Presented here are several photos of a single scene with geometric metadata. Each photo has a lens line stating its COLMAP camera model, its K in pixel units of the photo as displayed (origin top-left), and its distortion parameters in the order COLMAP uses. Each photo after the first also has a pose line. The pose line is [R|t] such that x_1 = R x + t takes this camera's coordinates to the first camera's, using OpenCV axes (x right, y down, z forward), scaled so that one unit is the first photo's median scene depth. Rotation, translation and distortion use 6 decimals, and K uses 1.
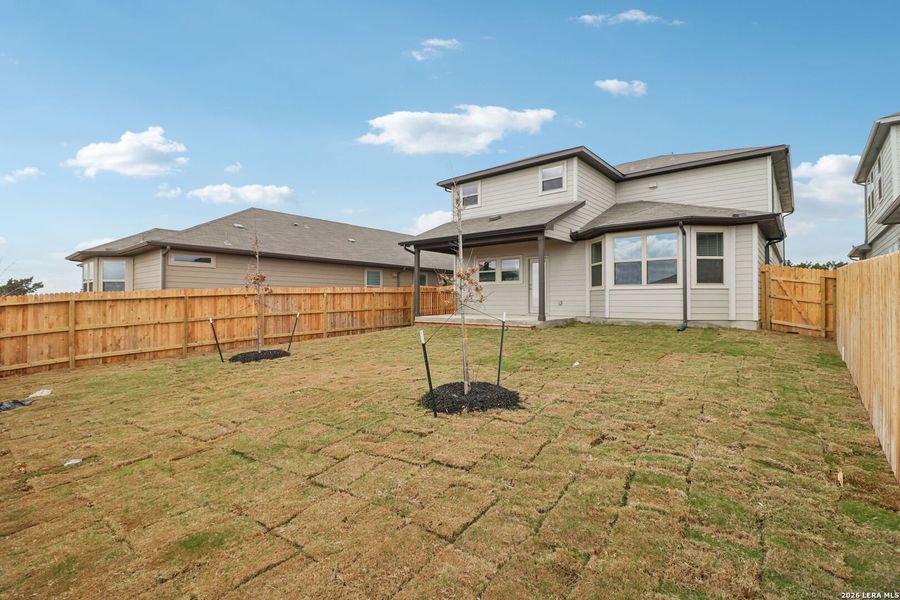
lens RADIAL K [[425.4, 0, 435.6], [0, 425.4, 299.4], [0, 0, 1]] dist [0.000240, -0.000496]
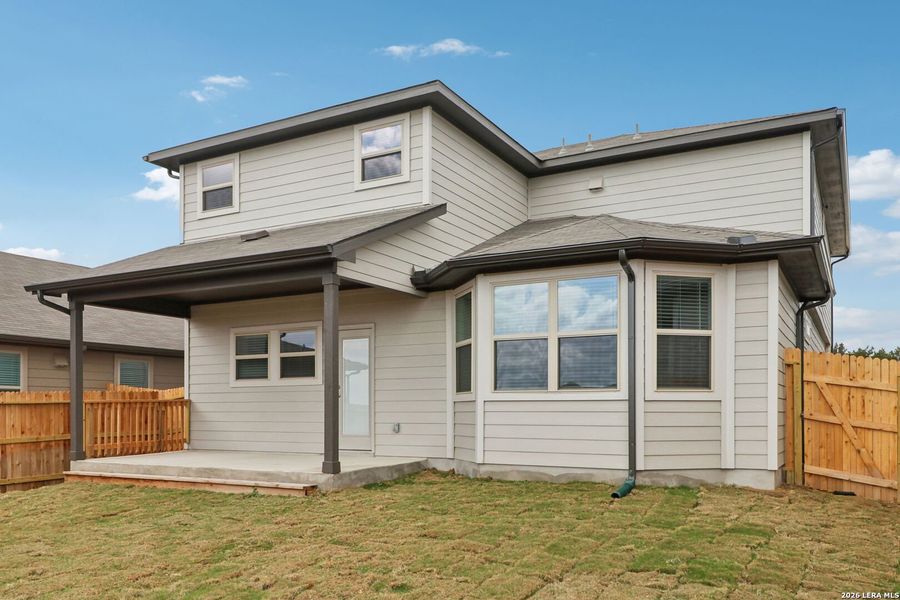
lens RADIAL K [[748.7, 0, 434.0], [0, 748.7, 412.6], [0, 0, 1]] dist [0.027365, 0.013091]
pose [[0.980500, -0.002730, 0.196502, 0.187587], [0.001034, 0.999961, 0.008735, -0.016185], [-0.196519, -0.008362, 0.980464, 0.219505]]
